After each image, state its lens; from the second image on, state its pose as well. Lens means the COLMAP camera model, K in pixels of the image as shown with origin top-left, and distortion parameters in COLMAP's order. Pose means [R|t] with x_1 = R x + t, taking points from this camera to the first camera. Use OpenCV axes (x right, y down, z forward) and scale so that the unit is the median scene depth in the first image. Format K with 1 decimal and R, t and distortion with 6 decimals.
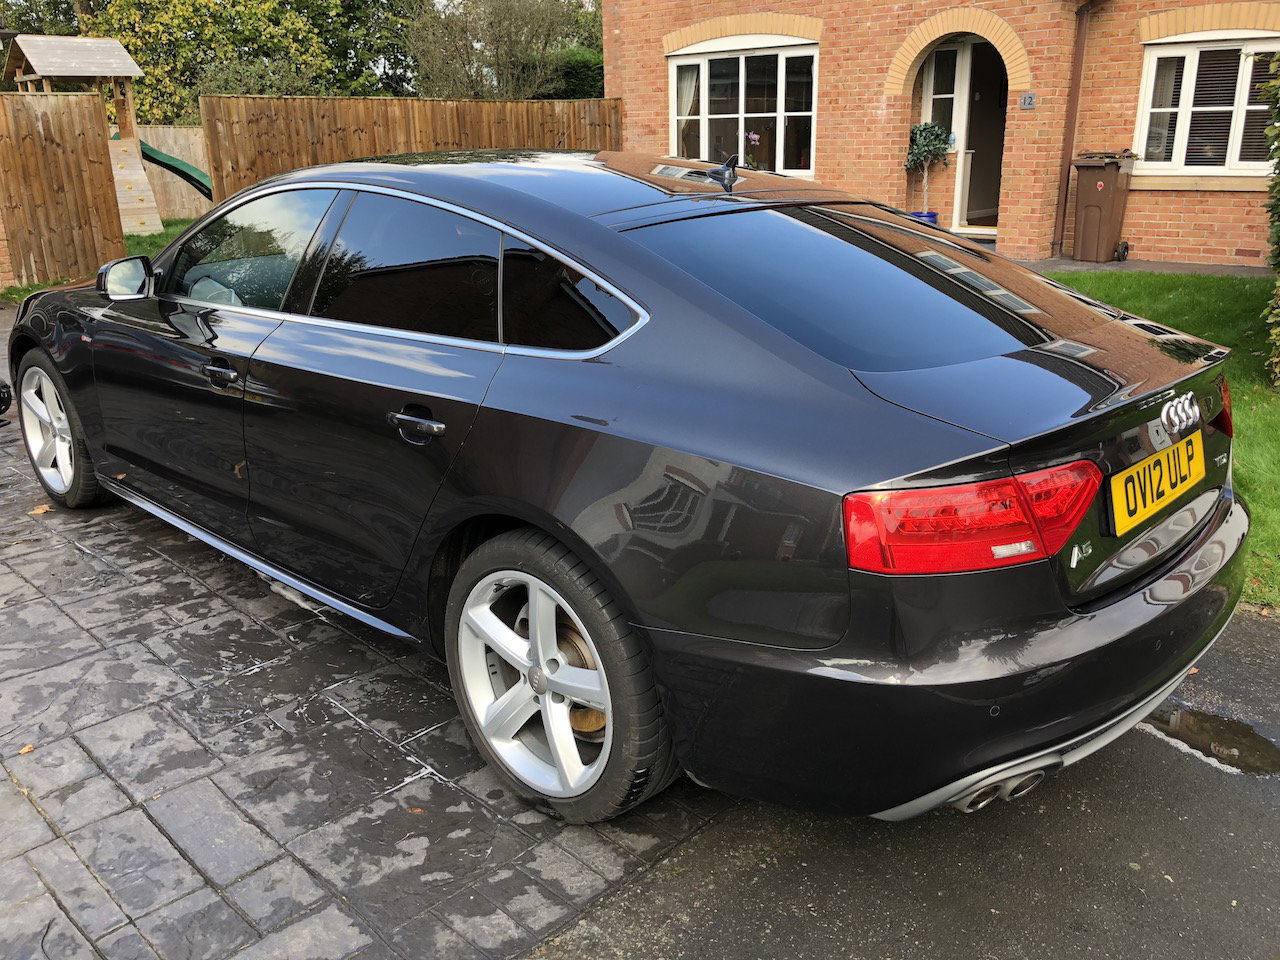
lens RADIAL K [[1052.5, 0, 640.0], [0, 1052.5, 480.0], [0, 0, 1]] dist [0.036243, -0.035917]
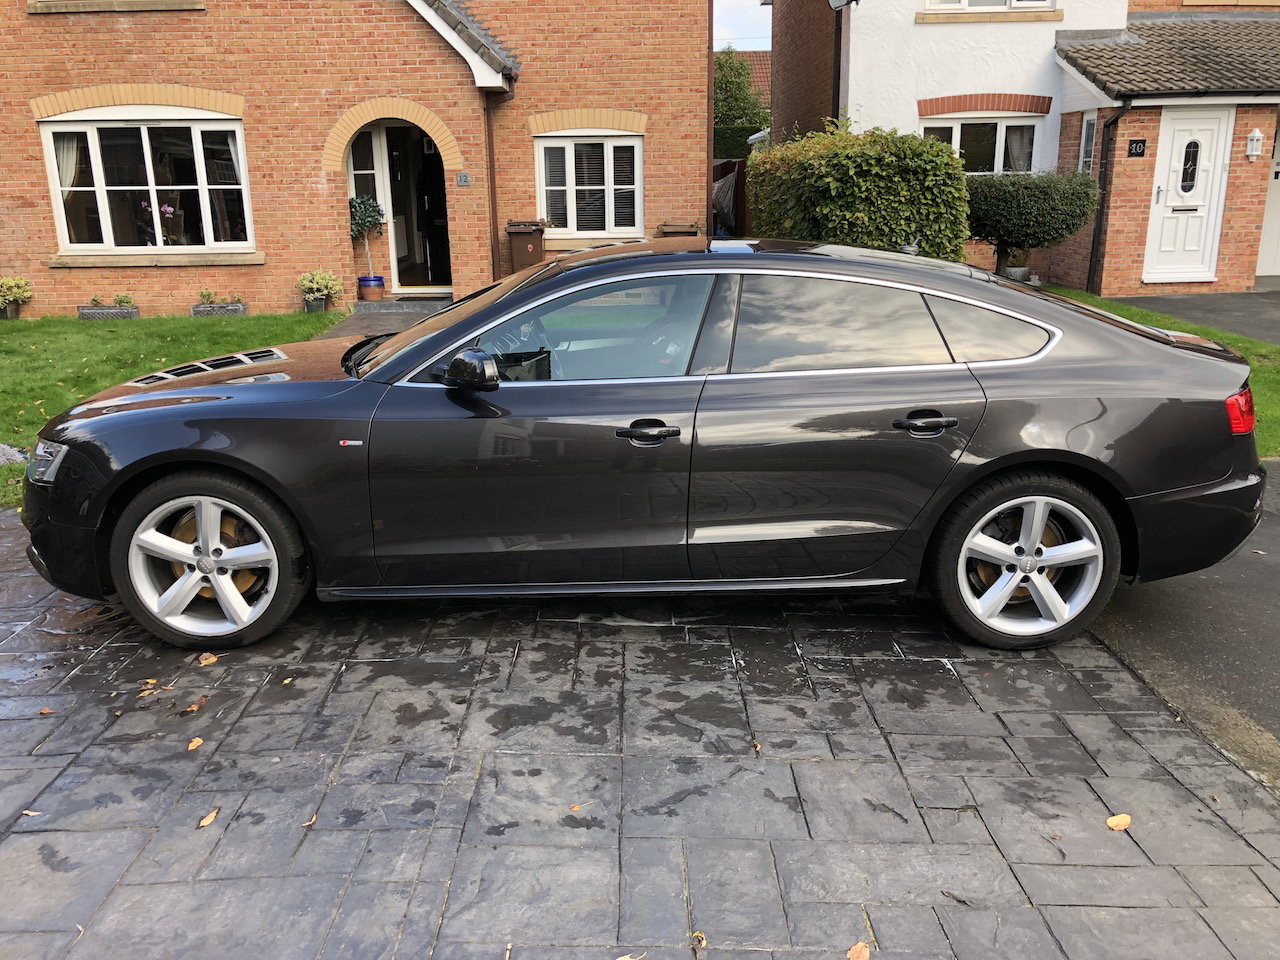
lens RADIAL K [[1052.5, 0, 640.0], [0, 1052.5, 480.0], [0, 0, 1]] dist [0.036243, -0.035917]
pose [[0.710270, -0.185862, 0.678949, -0.356145], [0.223231, 0.974201, 0.033158, -0.026024], [-0.667596, 0.128012, 0.733436, 0.047474]]
